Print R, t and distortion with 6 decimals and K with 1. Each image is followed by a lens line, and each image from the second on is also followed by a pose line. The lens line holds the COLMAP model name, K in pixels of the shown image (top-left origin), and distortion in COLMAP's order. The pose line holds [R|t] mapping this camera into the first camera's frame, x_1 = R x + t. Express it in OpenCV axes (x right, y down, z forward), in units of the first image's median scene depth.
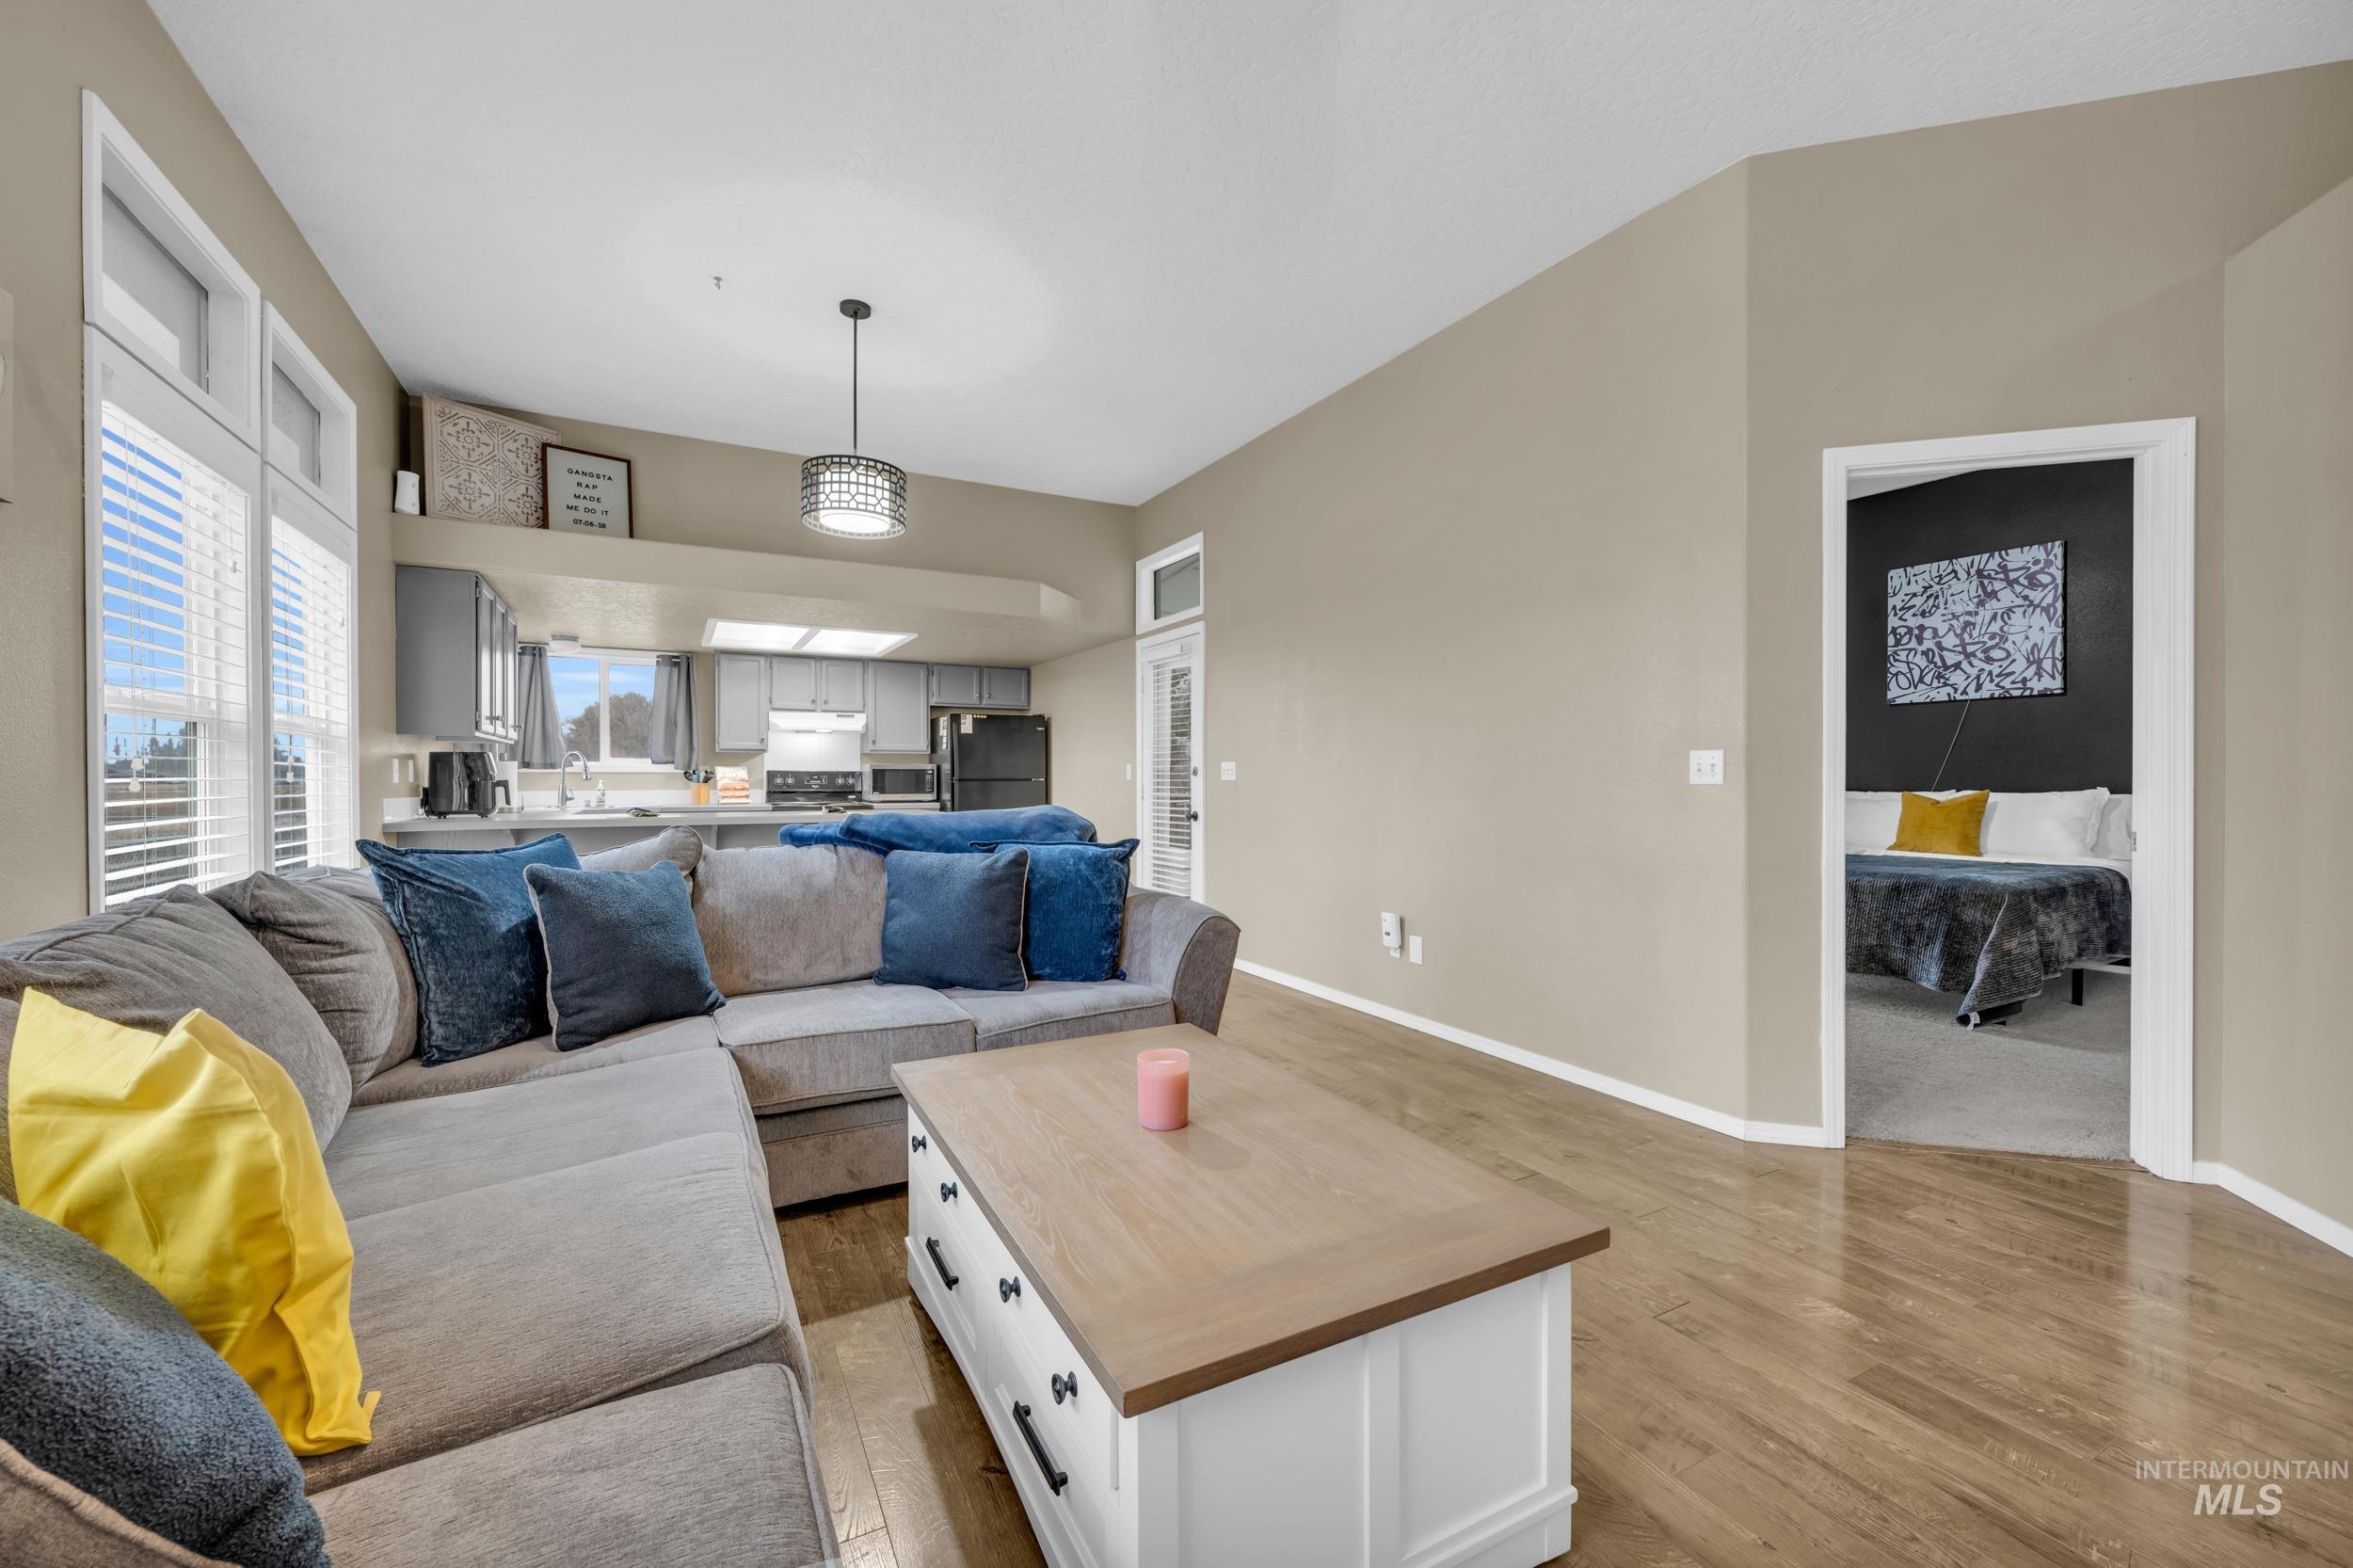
lens RADIAL K [[946.9, 0, 1177.2], [0, 946.9, 782.2], [0, 0, 1]] dist [0.000783, 0.000150]
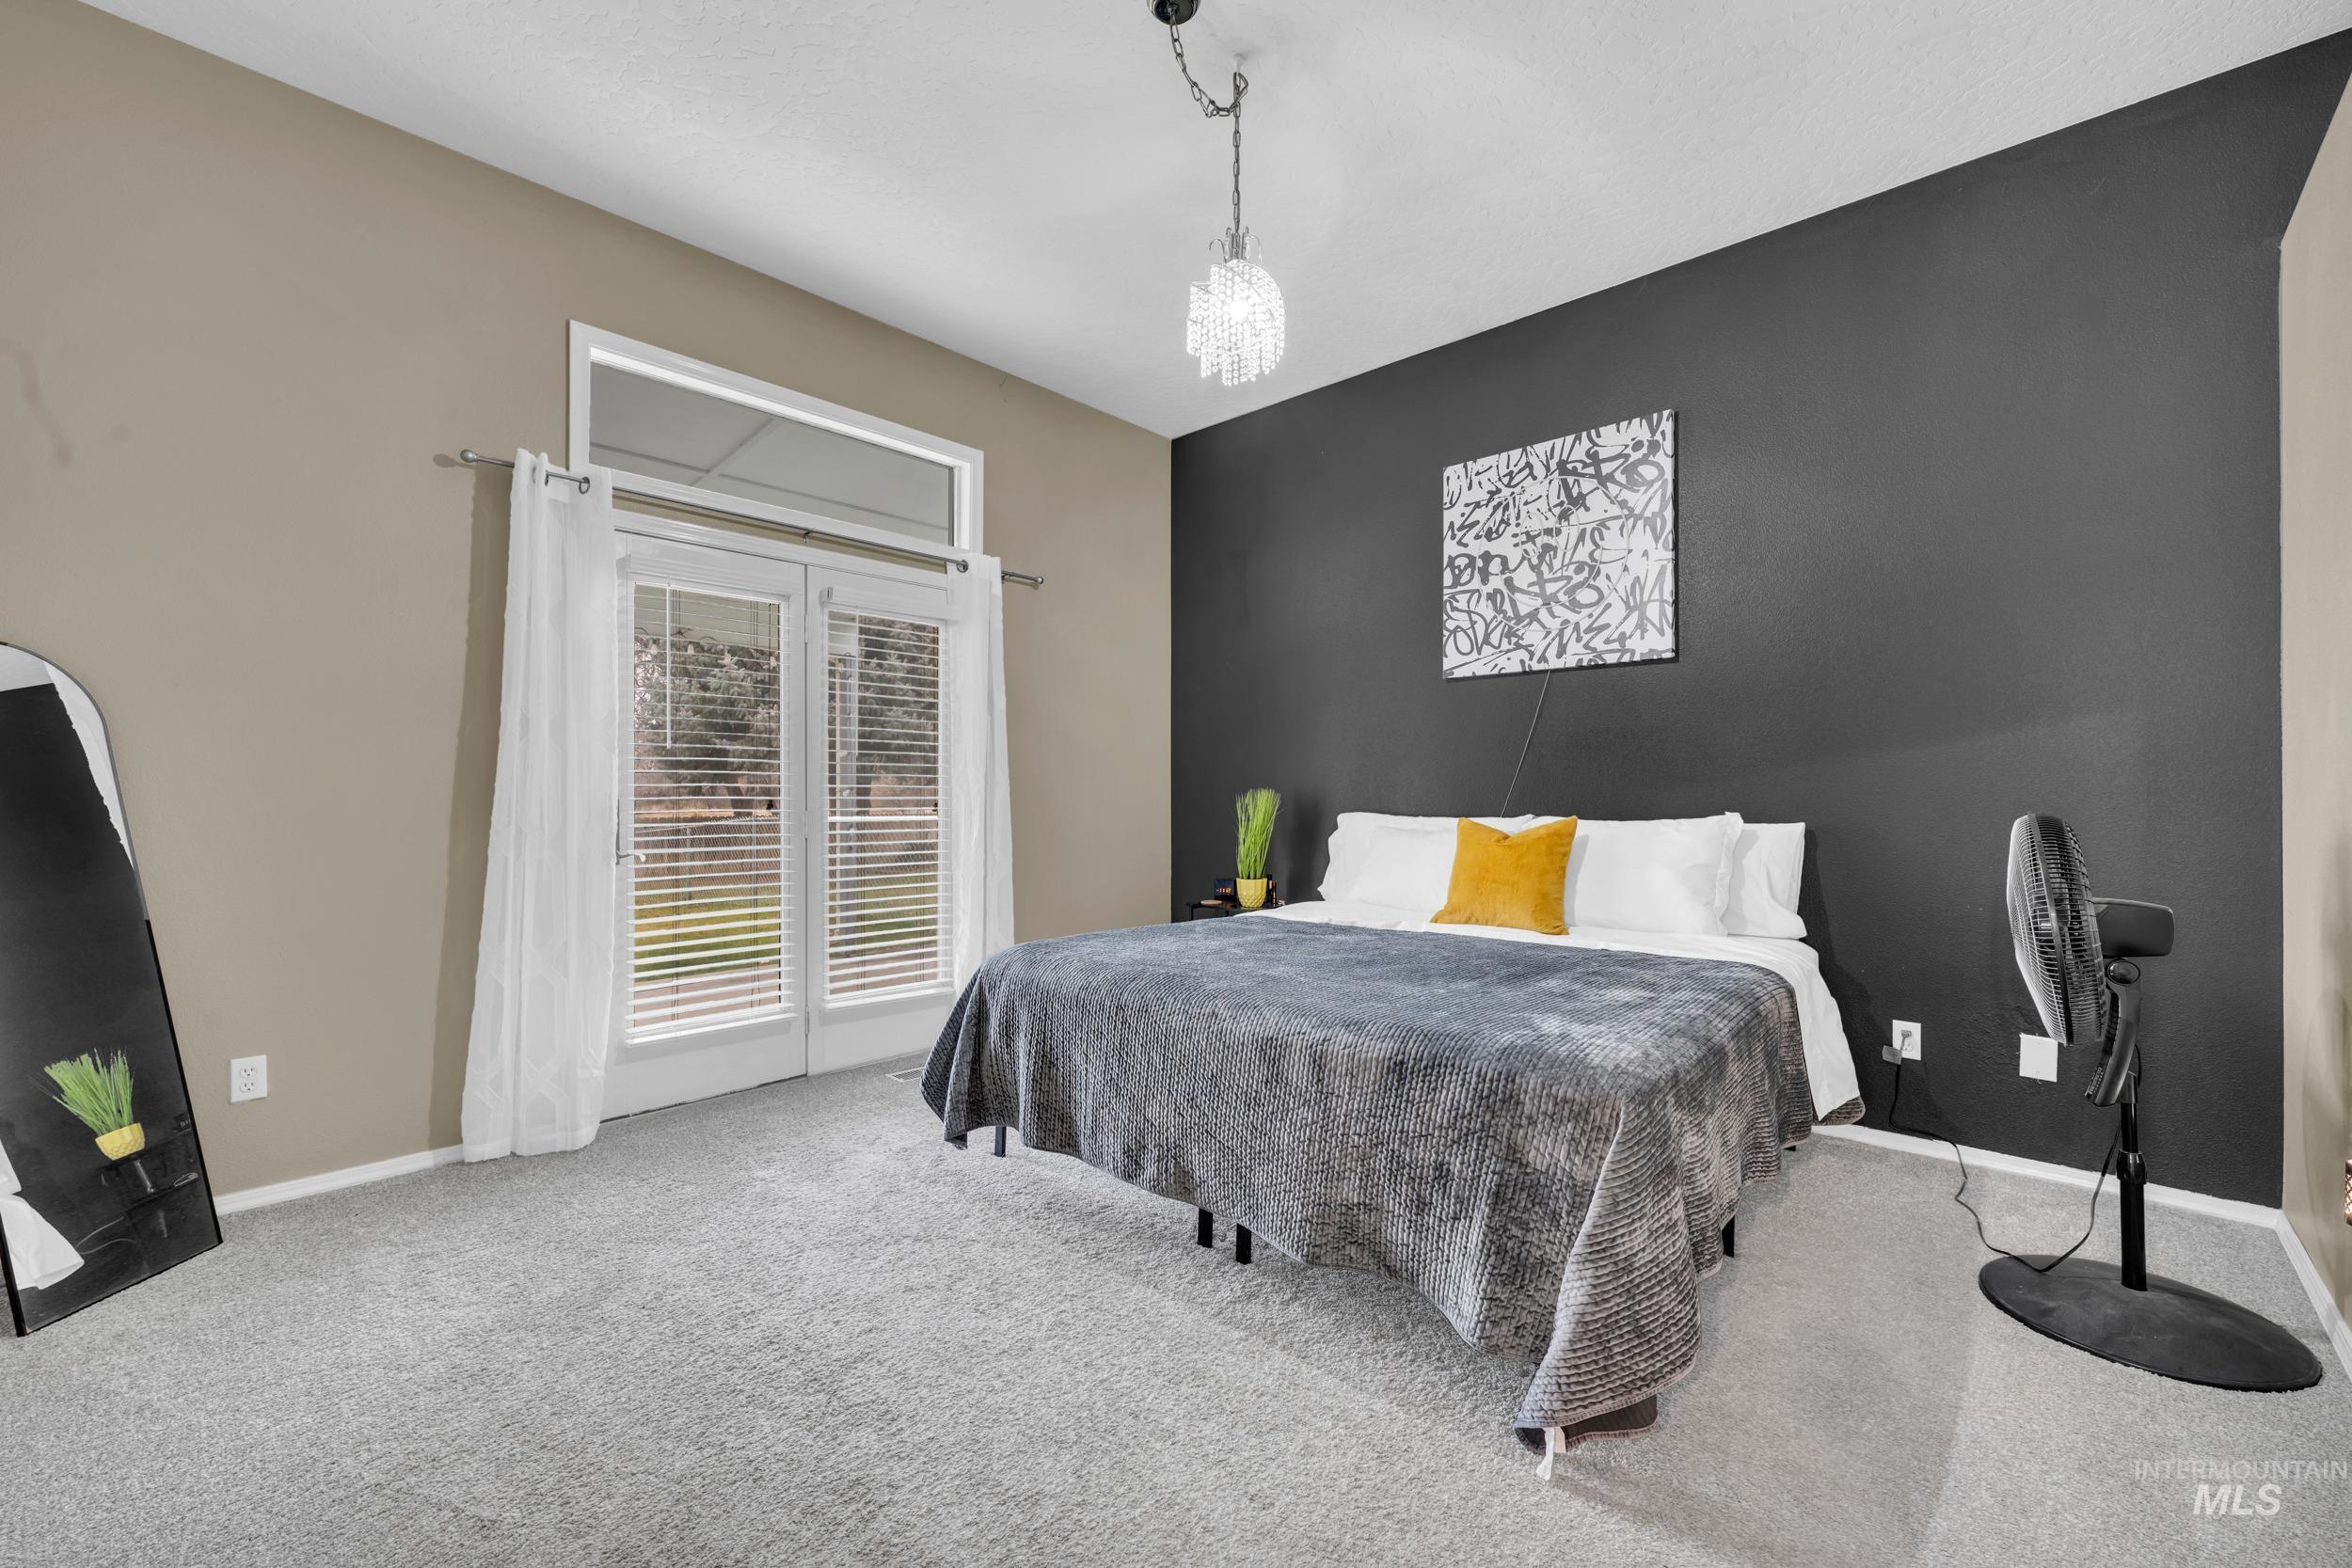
lens RADIAL K [[946.4, 0, 1187.6], [0, 946.4, 784.8], [0, 0, 1]] dist [0.000783, 0.000150]
pose [[0.948044, 0.004708, 0.318104, 0.422446], [-0.000358, 0.999906, -0.013733, -0.003057], [-0.318138, 0.012906, 0.947956, 0.498026]]
